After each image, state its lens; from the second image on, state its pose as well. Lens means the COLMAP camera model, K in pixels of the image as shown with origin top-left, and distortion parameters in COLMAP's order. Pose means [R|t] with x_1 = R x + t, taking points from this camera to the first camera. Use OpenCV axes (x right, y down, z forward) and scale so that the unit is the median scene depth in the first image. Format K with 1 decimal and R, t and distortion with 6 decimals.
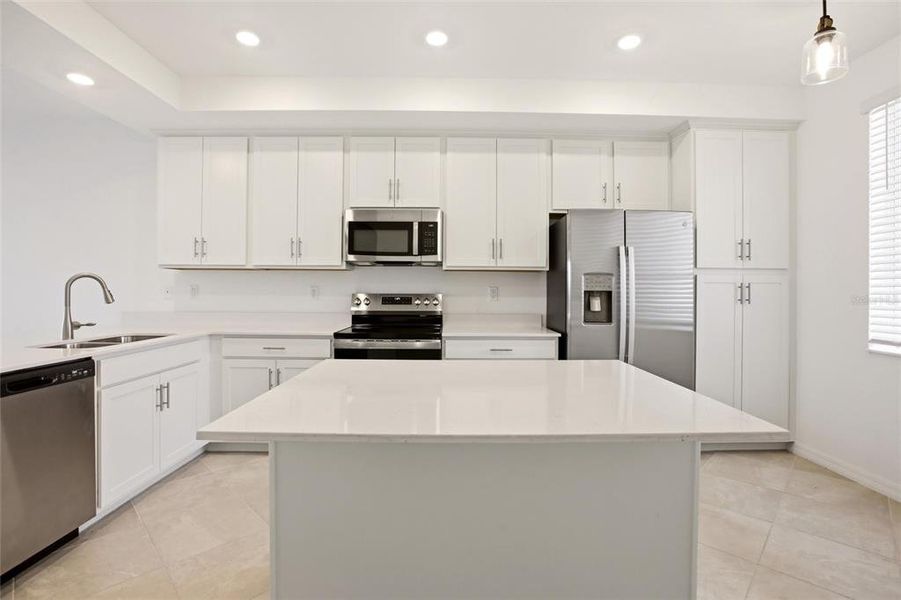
lens RADIAL K [[427.6, 0, 450.9], [0, 427.6, 290.8], [0, 0, 1]] dist [-0.036854, 0.007312]
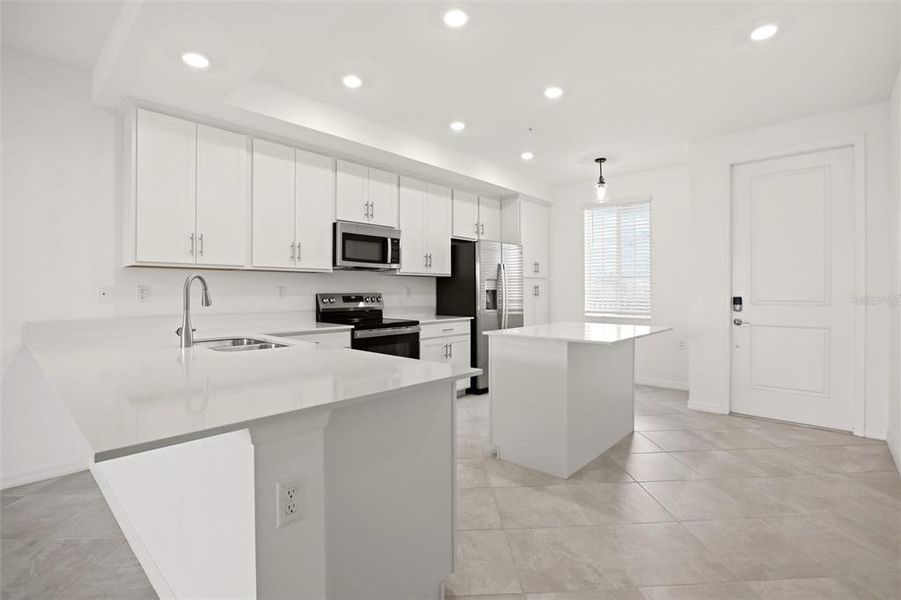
lens RADIAL K [[427.6, 0, 448.7], [0, 427.6, 292.1], [0, 0, 1]] dist [-0.036854, 0.007312]
pose [[0.686754, -0.008988, 0.726834, -0.944751], [0.006126, 0.999960, 0.006577, -0.003110], [-0.726864, -0.000064, 0.686782, -0.028127]]
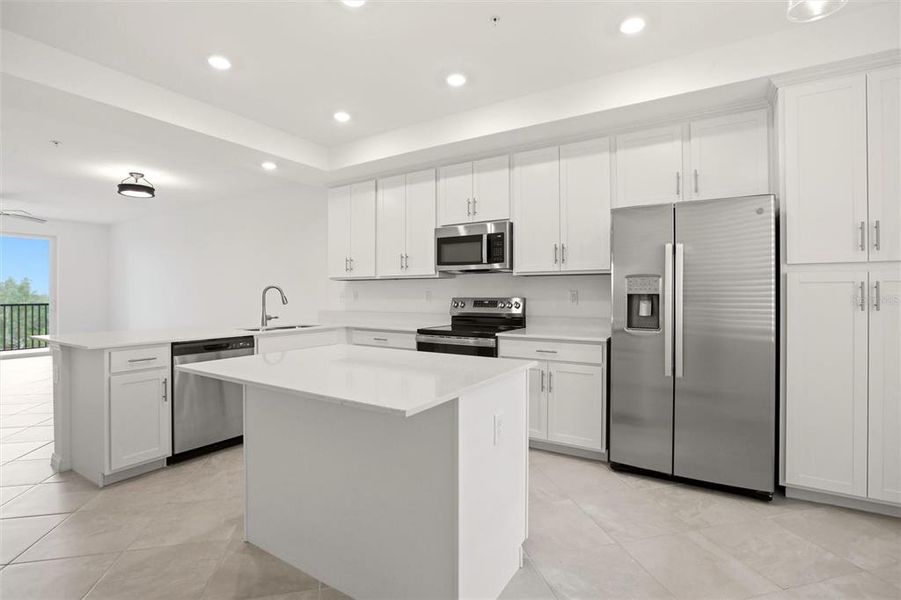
lens RADIAL K [[427.6, 0, 451.6], [0, 427.6, 289.1], [0, 0, 1]] dist [-0.036854, 0.007312]
pose [[0.842343, -0.013335, -0.538777, 0.470144], [0.005778, 0.999860, -0.015714, 0.001390], [0.538911, 0.010123, 0.842302, 0.003123]]
